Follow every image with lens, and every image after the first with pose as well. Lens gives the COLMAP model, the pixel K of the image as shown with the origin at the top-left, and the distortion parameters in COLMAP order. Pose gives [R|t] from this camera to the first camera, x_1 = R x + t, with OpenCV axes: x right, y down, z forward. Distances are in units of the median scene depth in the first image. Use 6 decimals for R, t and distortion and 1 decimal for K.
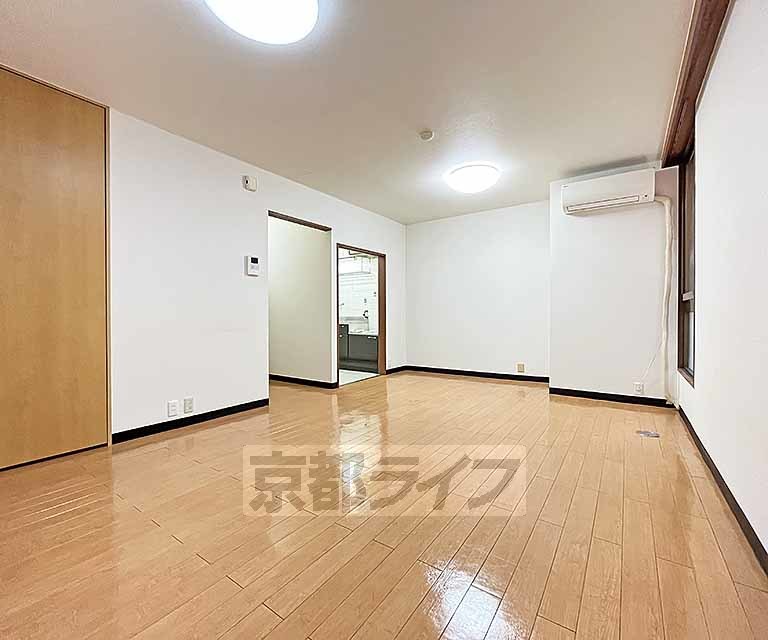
lens RADIAL K [[350.7, 0, 384.0], [0, 350.7, 320.0], [0, 0, 1]] dist [-0.001785, -0.000081]
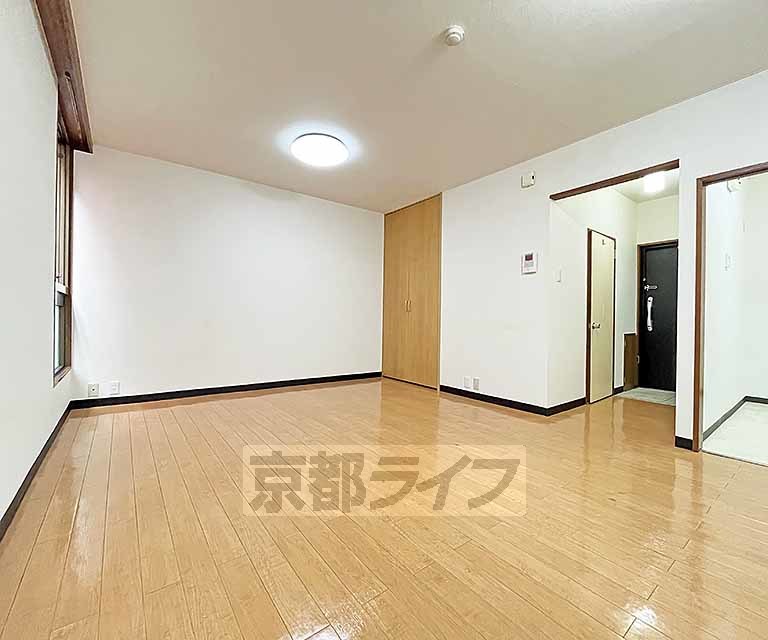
lens RADIAL K [[350.7, 0, 384.0], [0, 350.7, 320.0], [0, 0, 1]] dist [-0.001785, -0.000081]
pose [[-0.310191, 0.013151, -0.950583, 0.677555], [-0.020682, 0.999574, 0.020577, -0.011102], [0.950449, 0.026043, -0.309787, 0.939788]]
